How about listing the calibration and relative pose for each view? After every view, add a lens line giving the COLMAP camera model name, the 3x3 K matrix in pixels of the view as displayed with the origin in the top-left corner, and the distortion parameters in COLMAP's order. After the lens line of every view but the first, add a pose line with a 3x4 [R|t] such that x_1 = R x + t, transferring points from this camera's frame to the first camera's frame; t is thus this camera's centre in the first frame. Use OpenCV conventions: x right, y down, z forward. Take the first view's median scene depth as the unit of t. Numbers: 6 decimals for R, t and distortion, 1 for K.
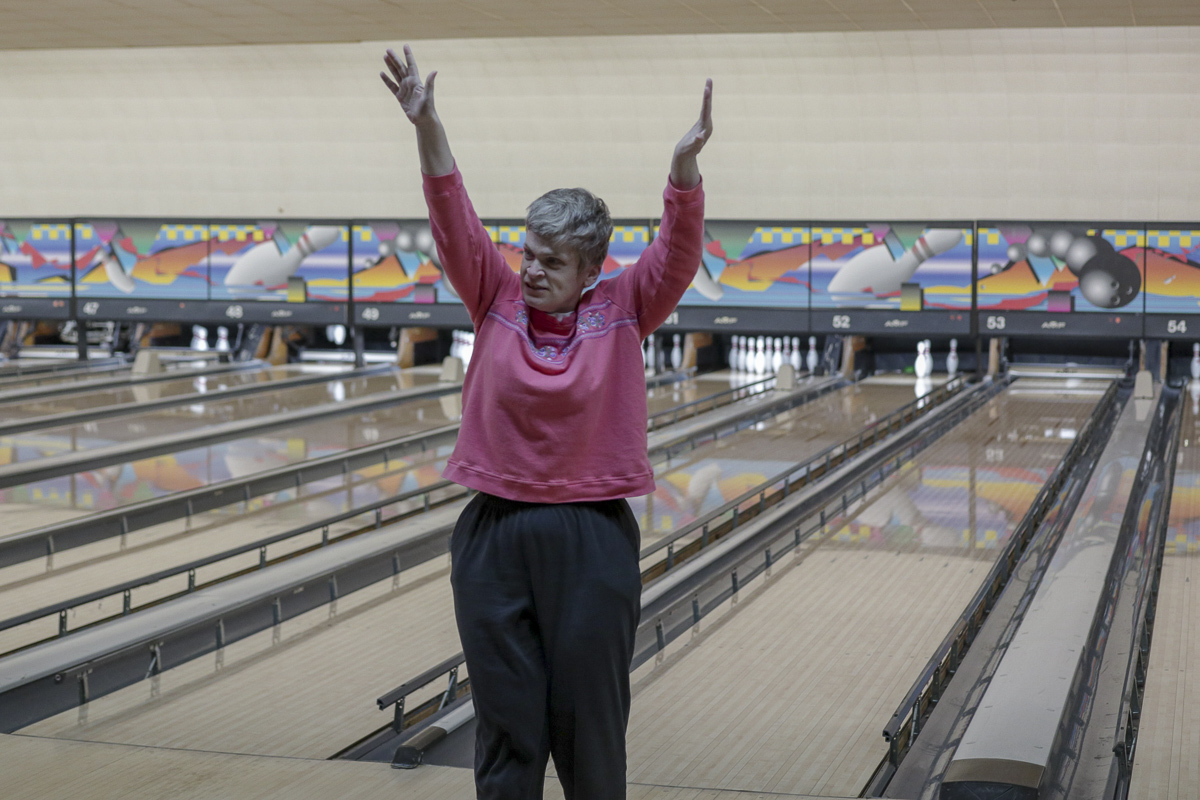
lens RADIAL K [[2323.2, 0, 604.9], [0, 2323.2, 403.3], [0, 0, 1]] dist [-0.070262, 0.000000]
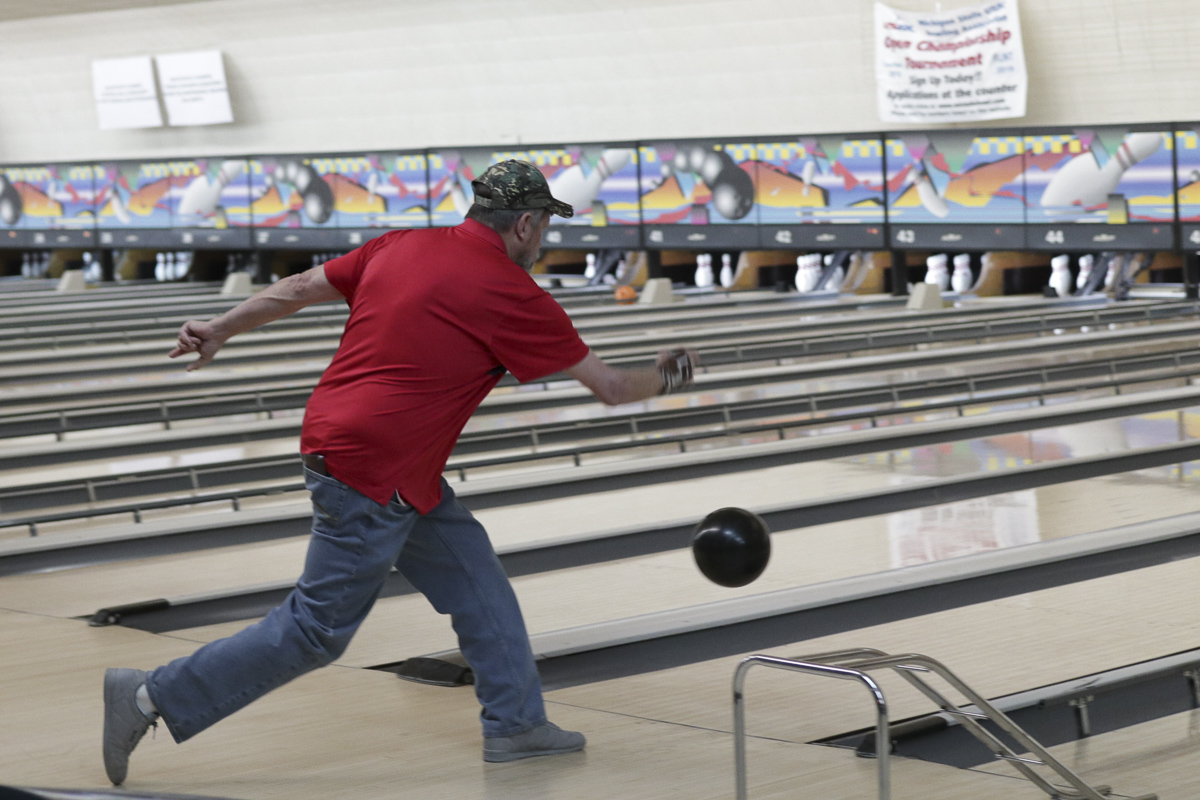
lens RADIAL K [[3047.6, 0, 594.2], [0, 3047.6, 397.5], [0, 0, 1]] dist [-0.034092, 0.000000]
pose [[0.864686, 0.009678, -0.502219, 0.552389], [-0.003696, 0.999910, 0.012905, 0.013091], [0.502299, -0.009302, 0.864644, -0.130892]]
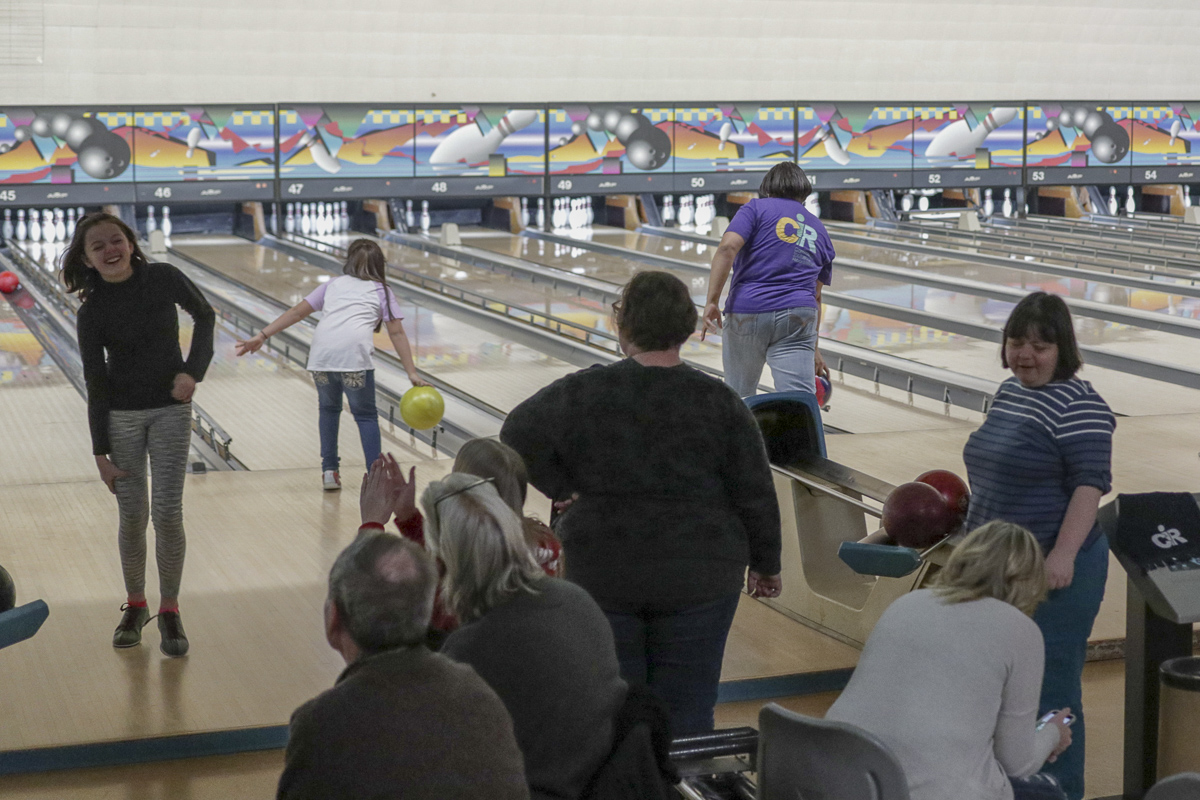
lens RADIAL K [[1931.2, 0, 603.2], [0, 1931.2, 393.6], [0, 0, 1]] dist [-0.024089, 0.000000]
pose [[0.830499, -0.090711, 0.549584, -0.400275], [0.051840, 0.994955, 0.085885, -0.009570], [-0.554603, -0.042837, 0.831012, 0.096071]]
